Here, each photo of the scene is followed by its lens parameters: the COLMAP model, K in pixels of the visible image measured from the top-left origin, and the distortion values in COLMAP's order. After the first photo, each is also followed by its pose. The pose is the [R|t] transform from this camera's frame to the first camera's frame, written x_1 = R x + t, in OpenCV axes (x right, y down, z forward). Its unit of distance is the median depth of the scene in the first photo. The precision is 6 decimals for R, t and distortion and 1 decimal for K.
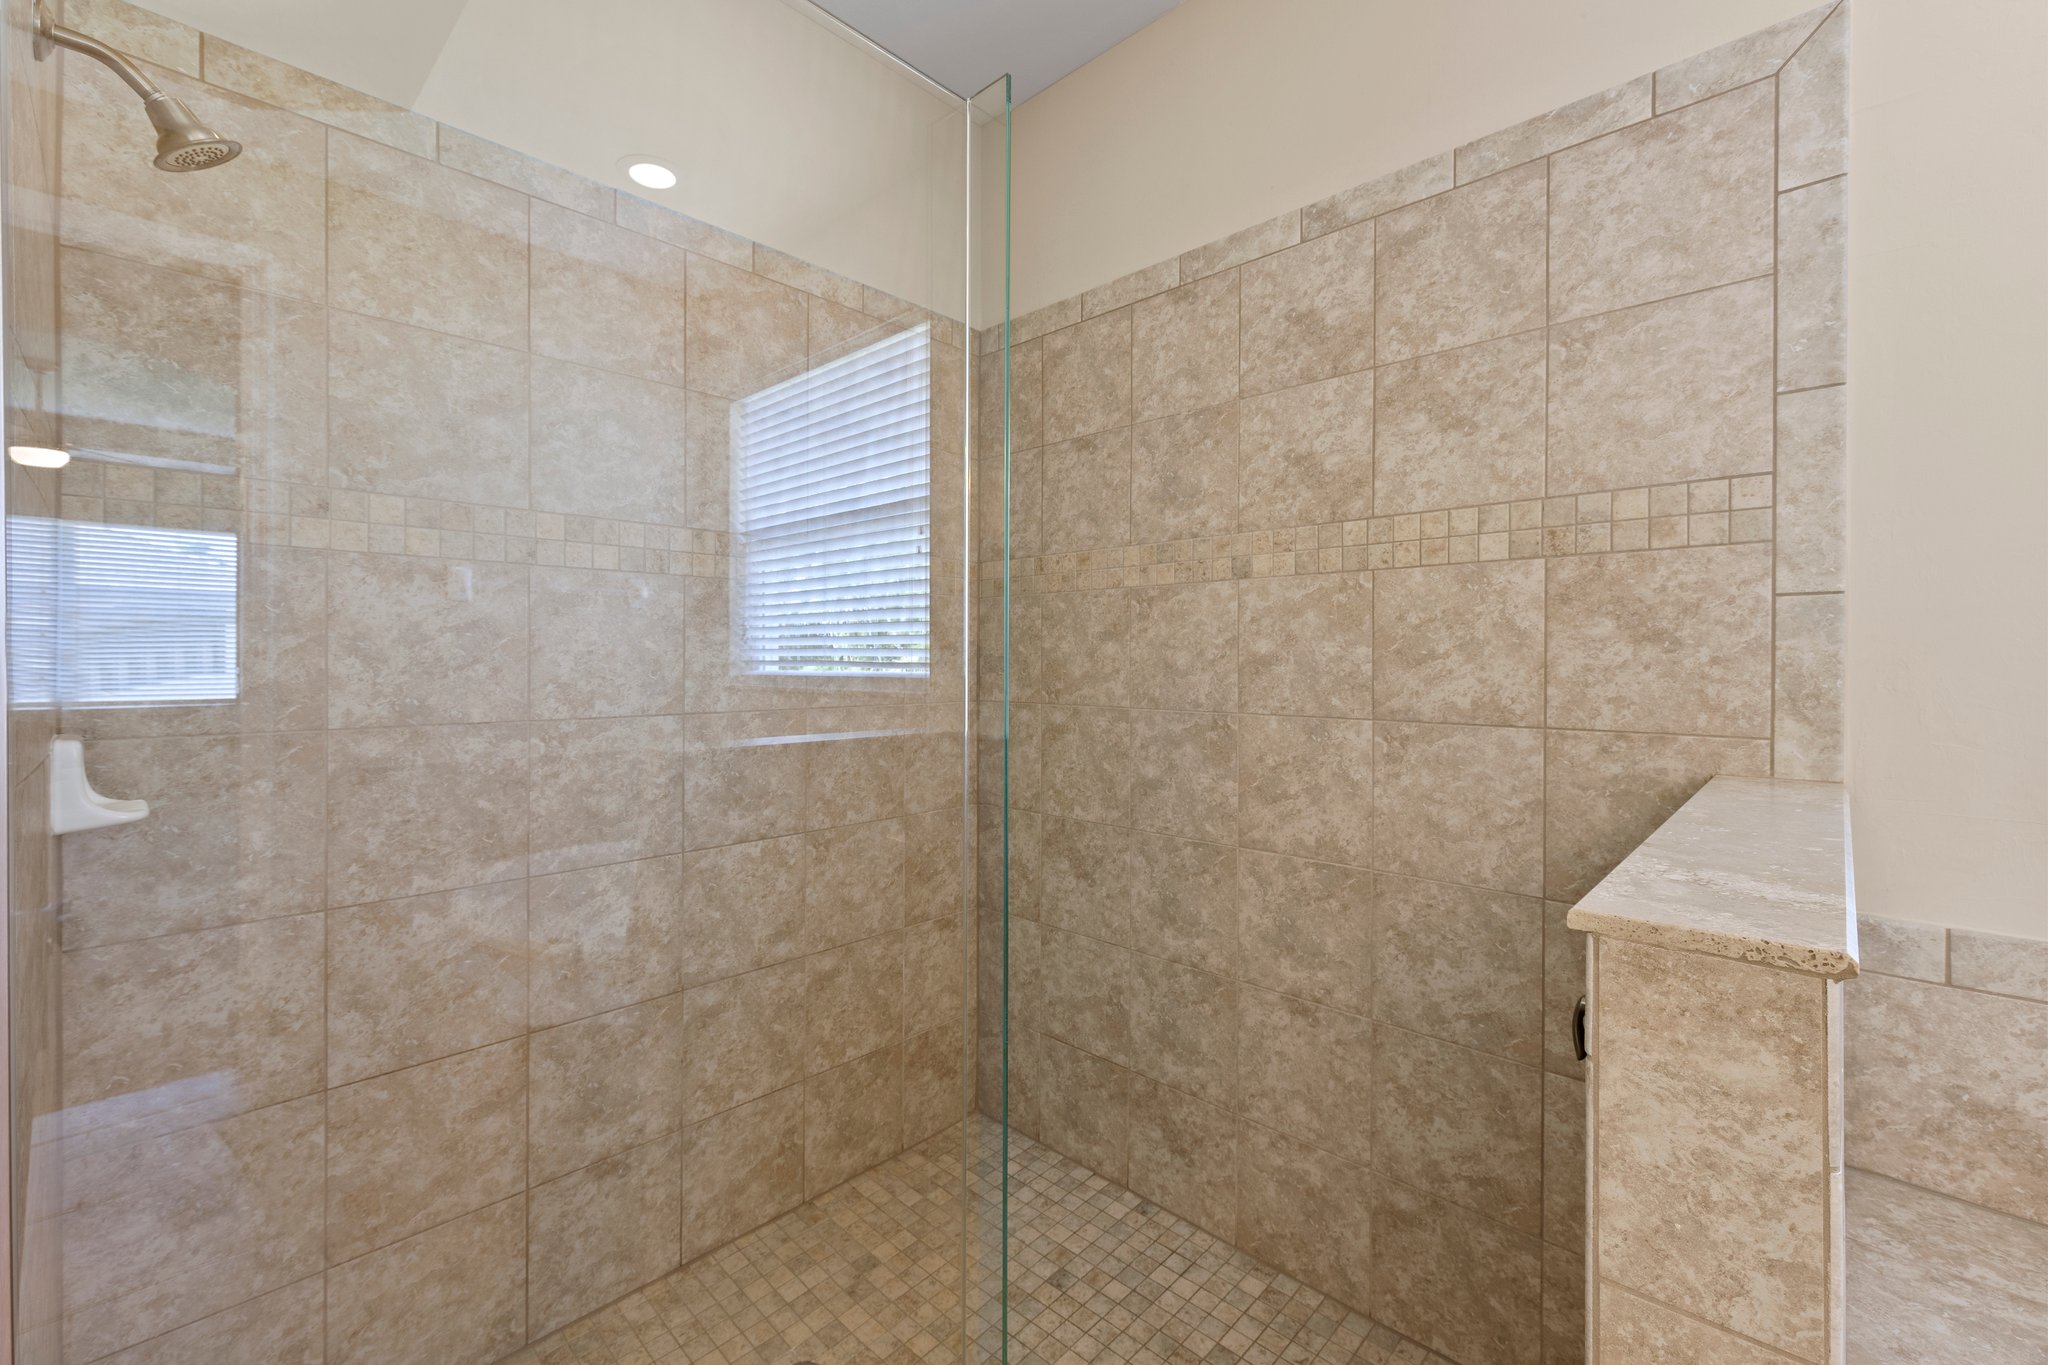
lens RADIAL K [[882.3, 0, 1026.1], [0, 882.3, 665.1], [0, 0, 1]] dist [0.004046, 0.000010]
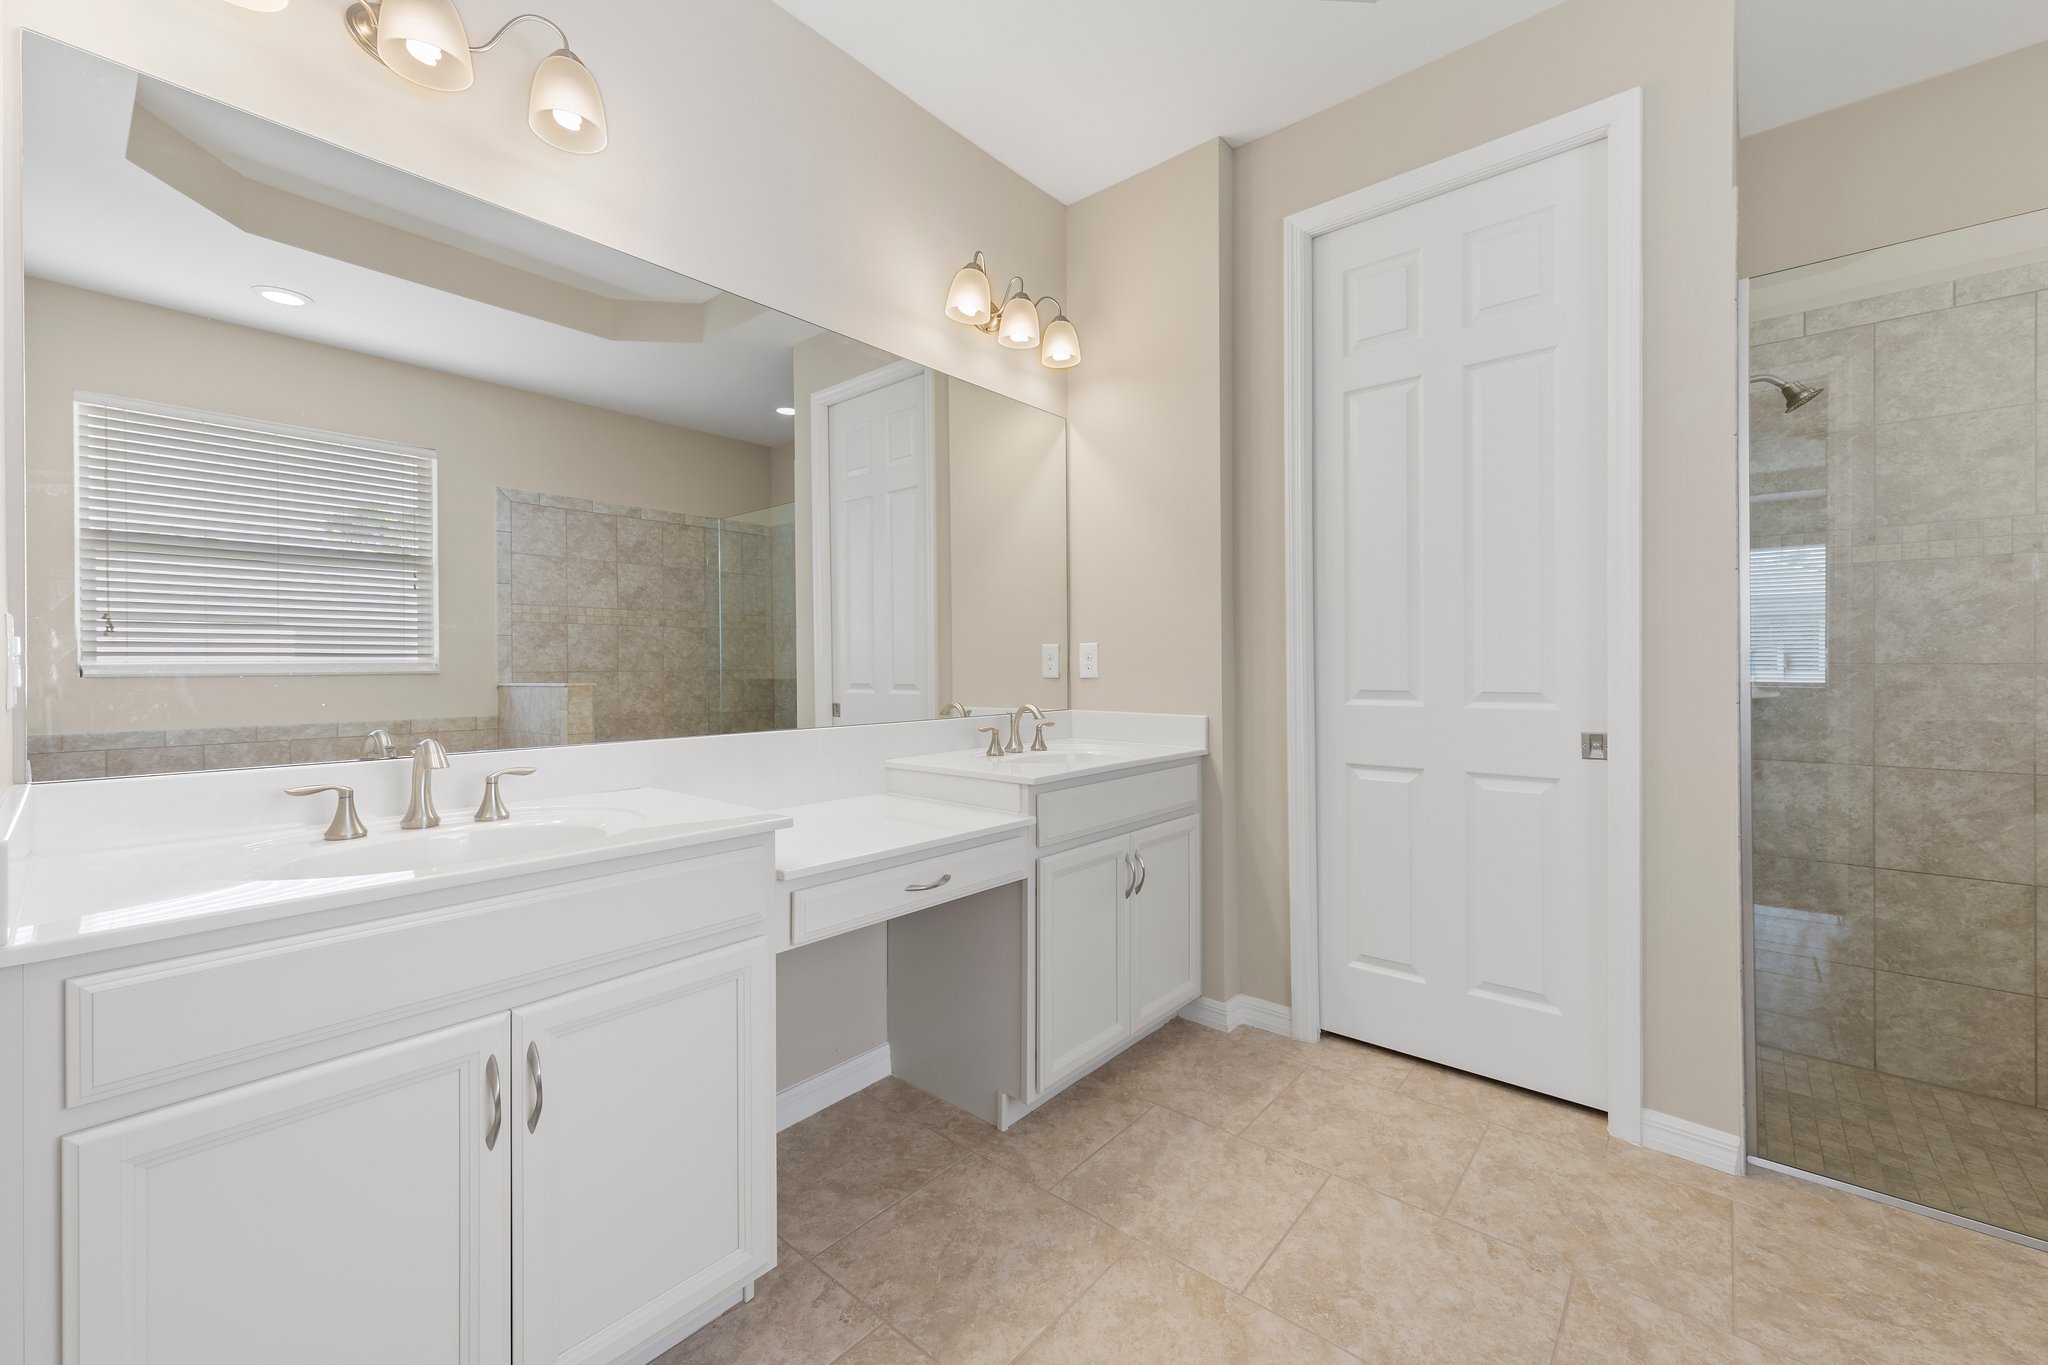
lens RADIAL K [[829.7, 0, 1027.2], [0, 829.7, 667.1], [0, 0, 1]] dist [0.000043, 0.000216]
pose [[0.074698, -0.001274, -0.997205, 0.469516], [-0.000435, 0.999999, -0.001310, 0.052109], [0.997206, 0.000532, 0.074698, -0.517728]]
